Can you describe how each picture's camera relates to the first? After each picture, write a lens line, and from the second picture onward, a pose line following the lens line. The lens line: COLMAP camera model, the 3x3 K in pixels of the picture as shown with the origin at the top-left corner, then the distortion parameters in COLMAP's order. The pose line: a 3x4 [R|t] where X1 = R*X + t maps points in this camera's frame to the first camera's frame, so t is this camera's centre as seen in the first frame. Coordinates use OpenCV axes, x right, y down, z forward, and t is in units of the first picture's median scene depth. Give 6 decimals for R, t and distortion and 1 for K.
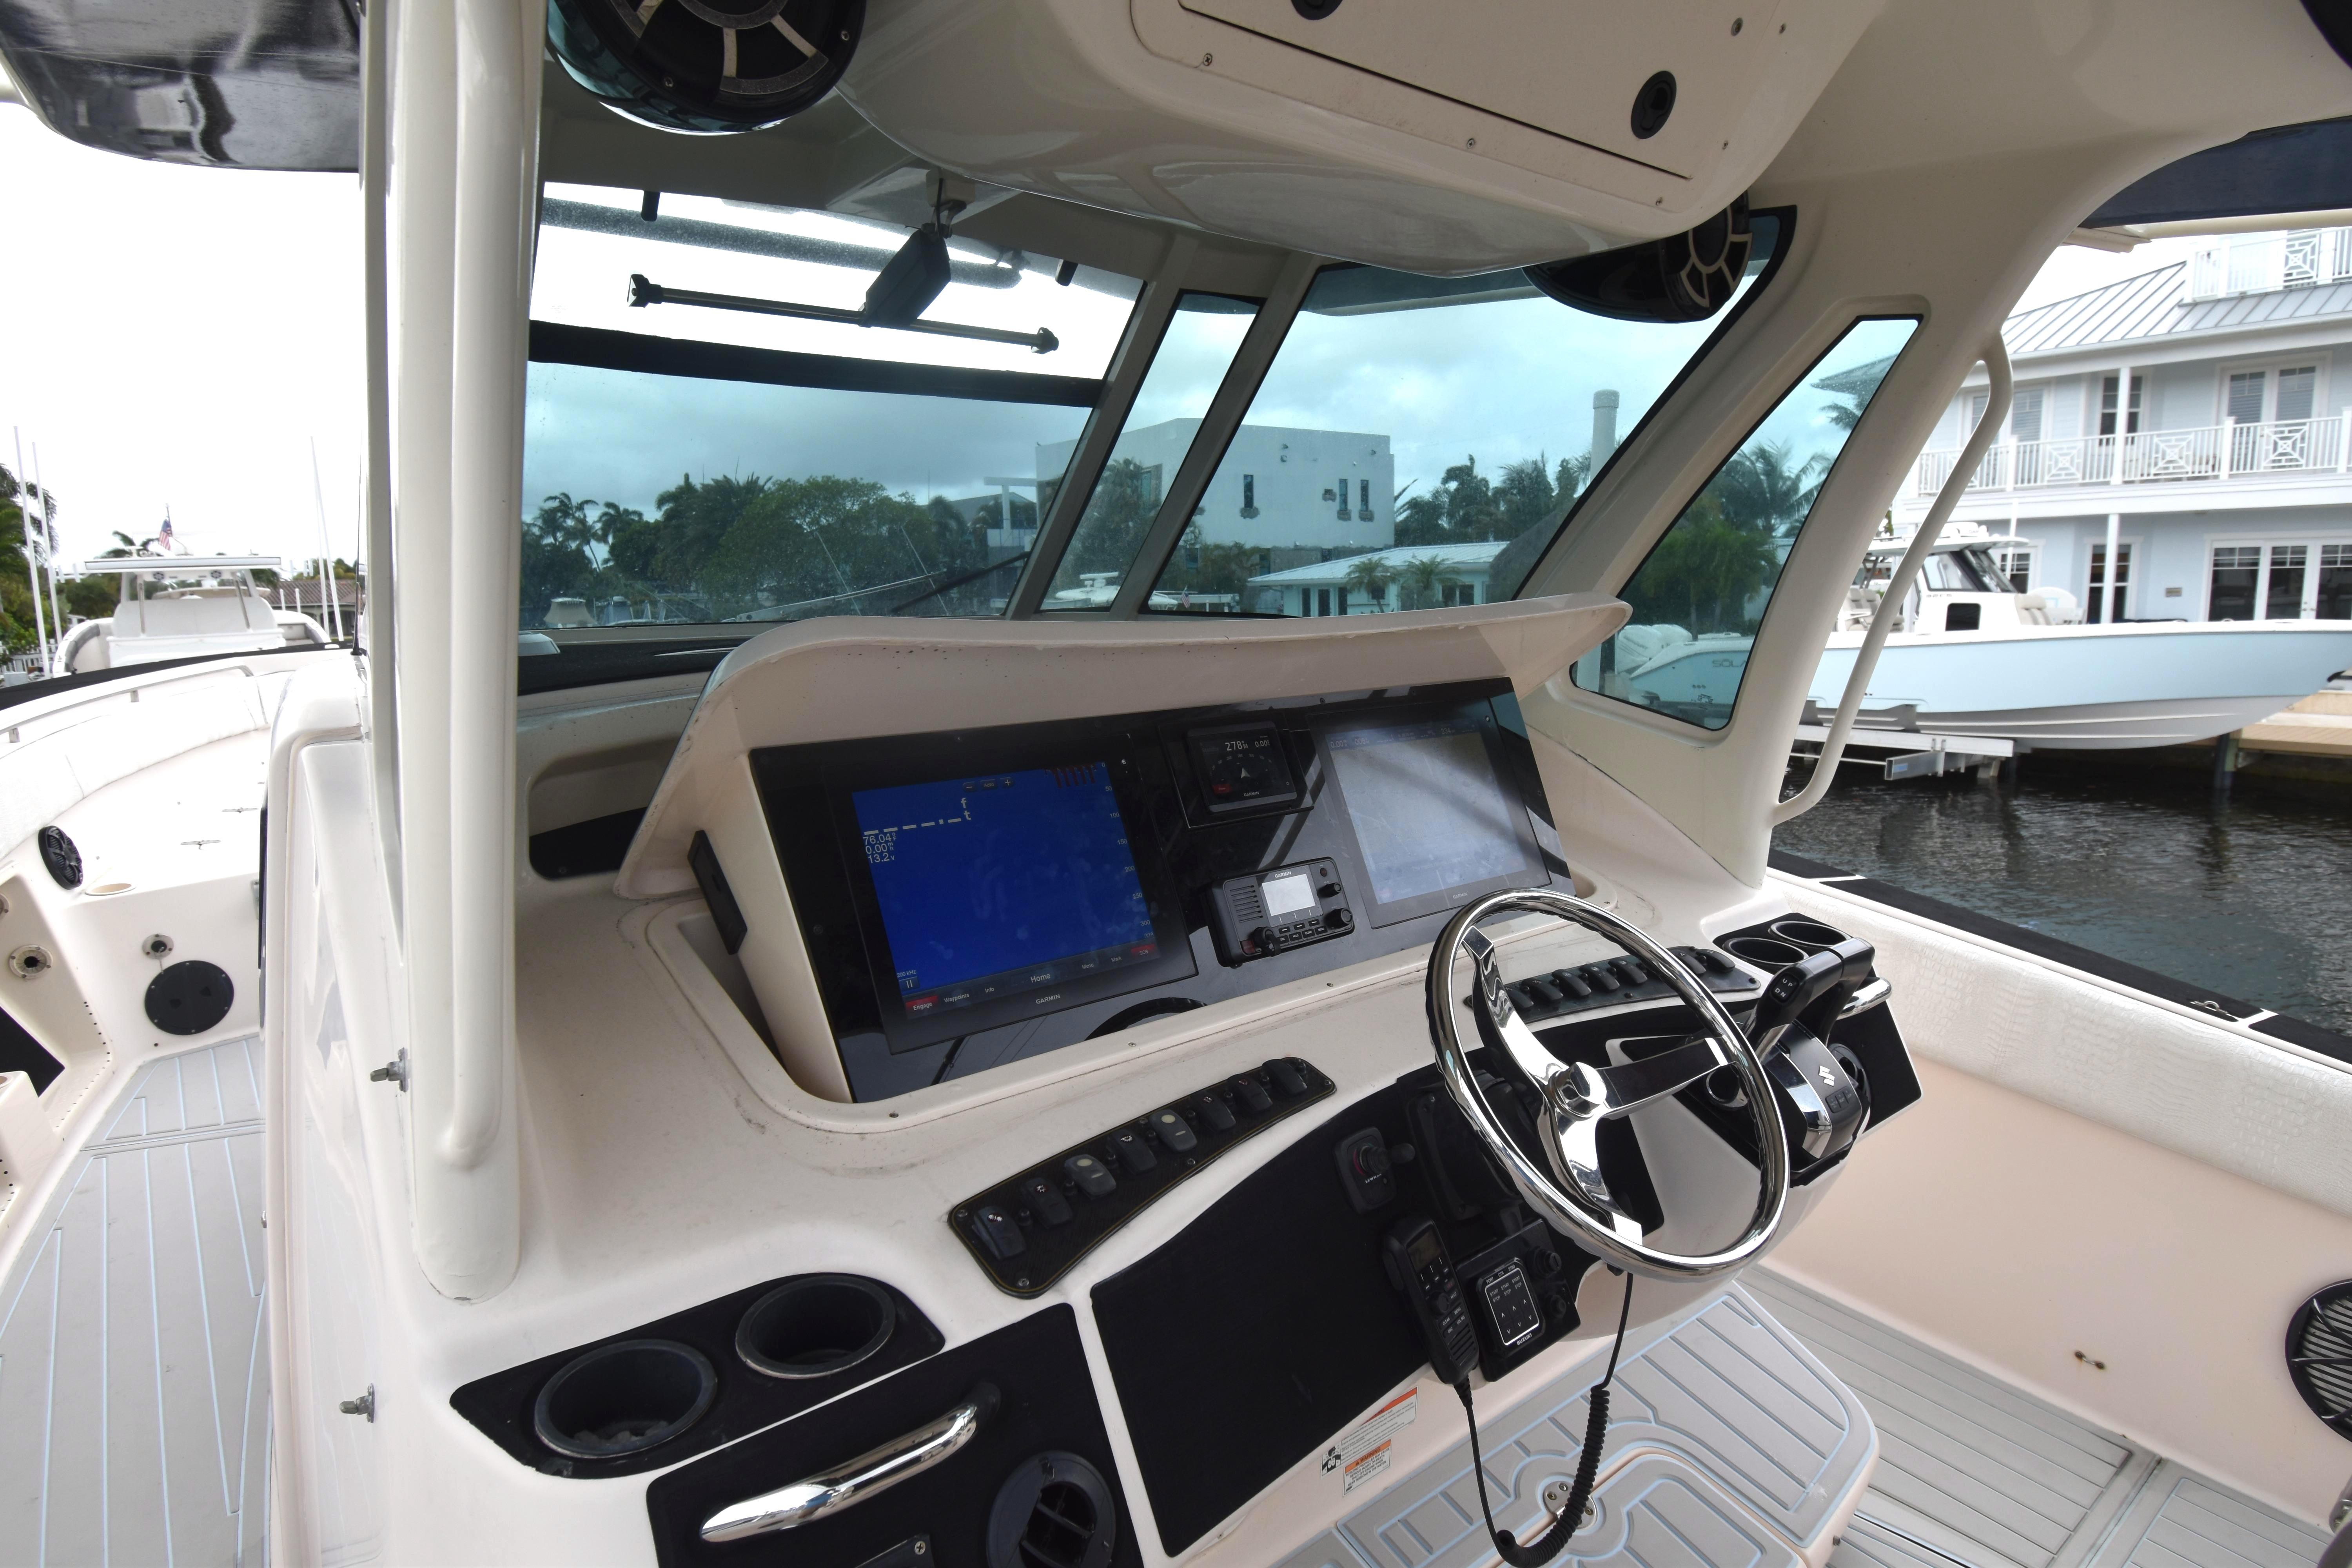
lens RADIAL K [[1270.6, 0, 1177.2], [0, 1270.6, 795.3], [0, 0, 1]] dist [0.022801, -0.033682]
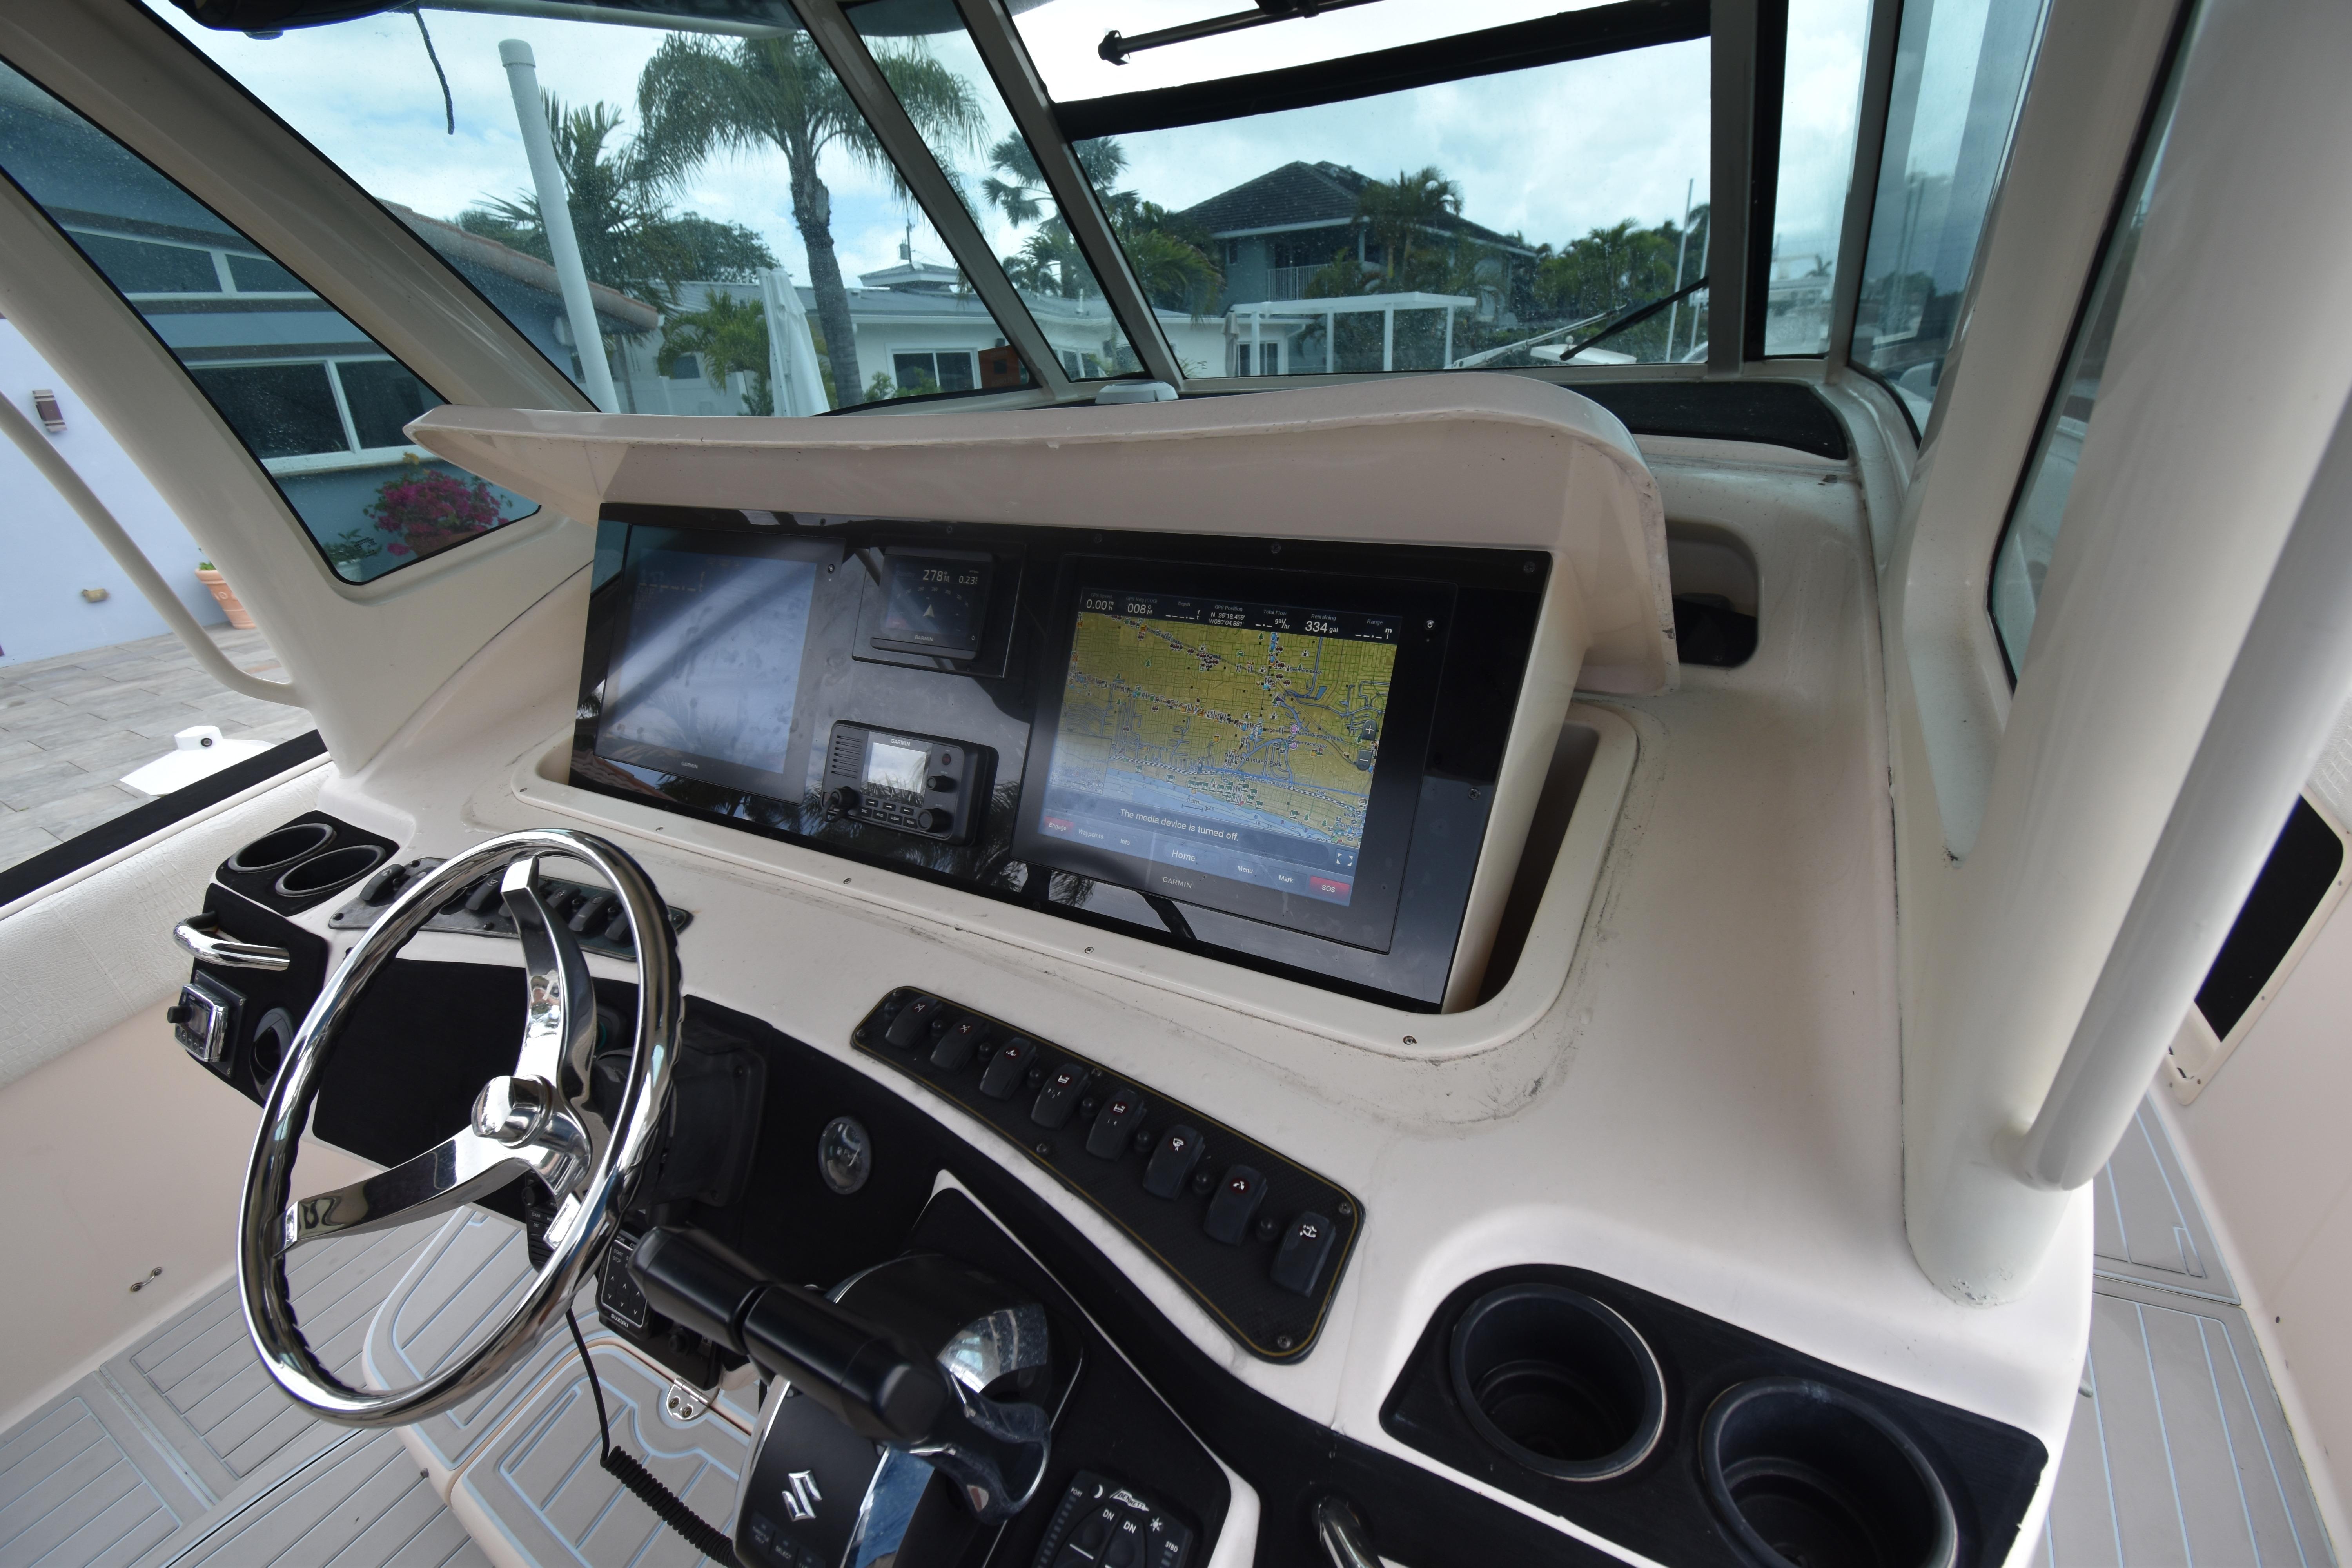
lens RADIAL K [[1035.0, 0, 1182.3], [0, 1035.0, 788.8], [0, 0, 1]] dist [0.020241, -0.024249]
pose [[0.363048, 0.365269, -0.857190, 0.054420], [-0.116172, 0.930525, 0.347316, -0.012145], [0.924500, -0.026511, 0.380259, 0.067480]]
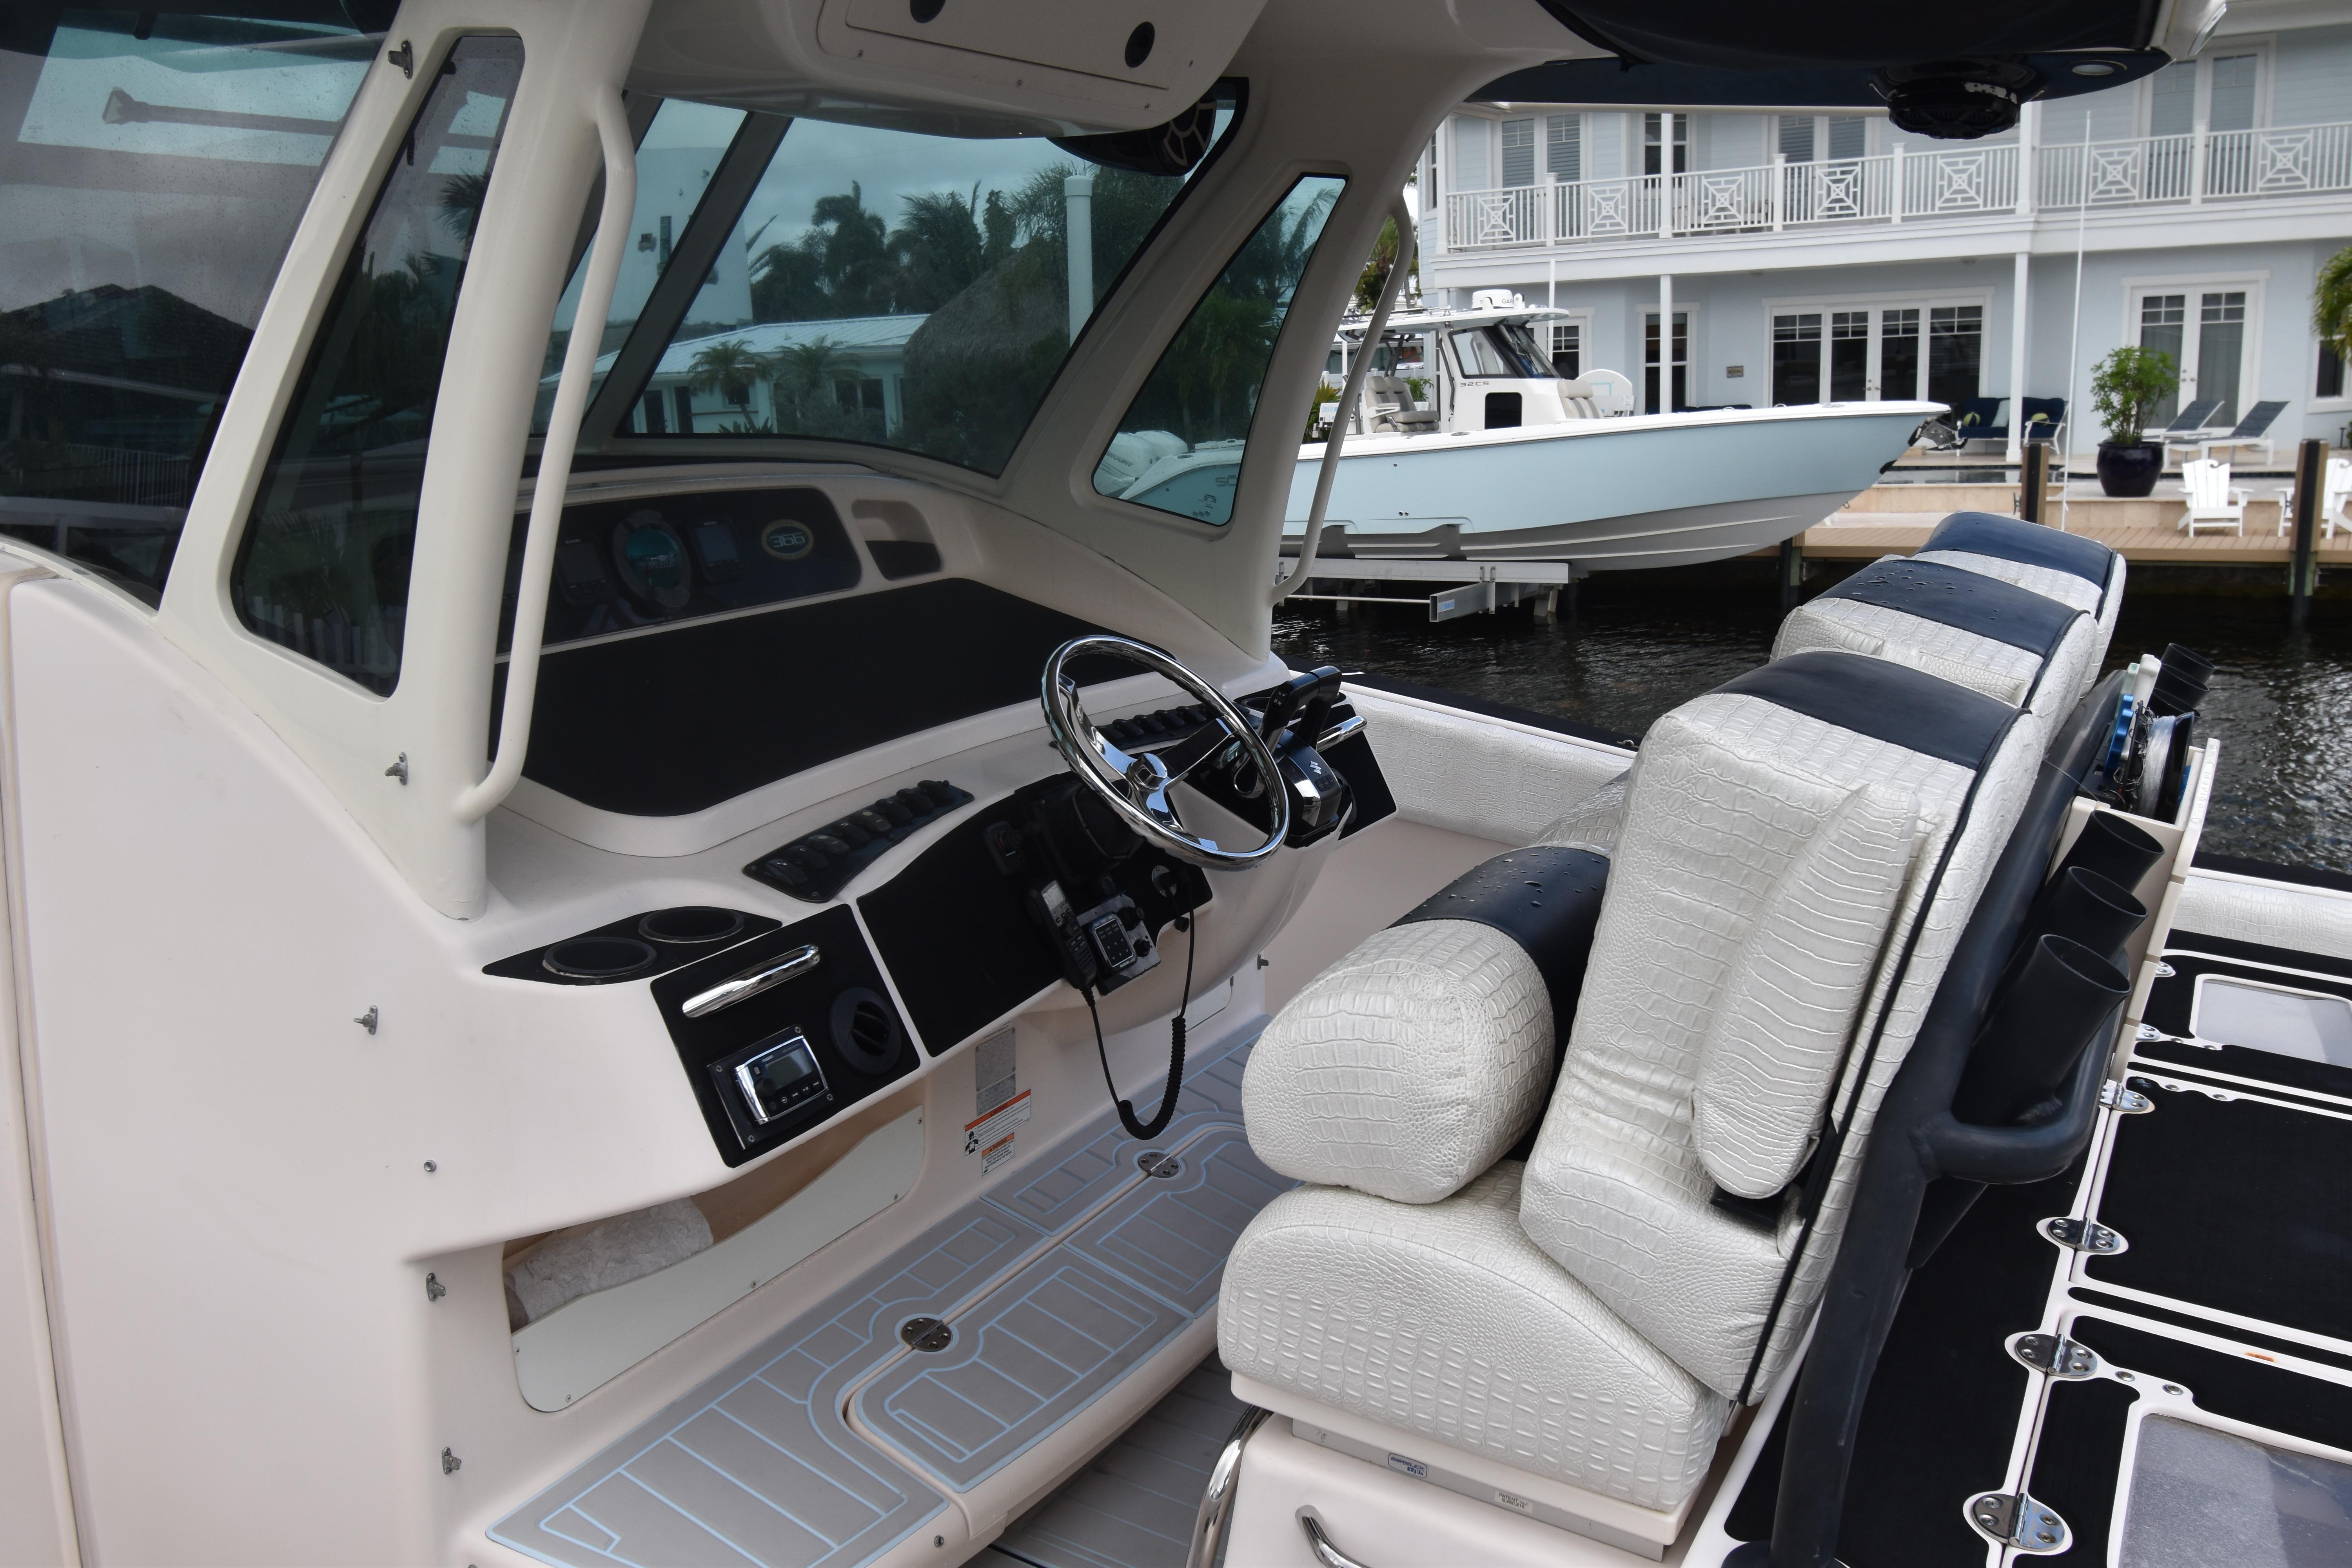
lens RADIAL K [[1958.6, 0, 1176.0], [0, 1958.6, 784.0], [0, 0, 1]] dist [-0.004136, -0.006247]
pose [[0.929612, -0.093667, 0.356437, -0.024968], [0.079332, 0.995348, 0.054663, 0.007737], [-0.359899, -0.022539, 0.932719, -0.059727]]
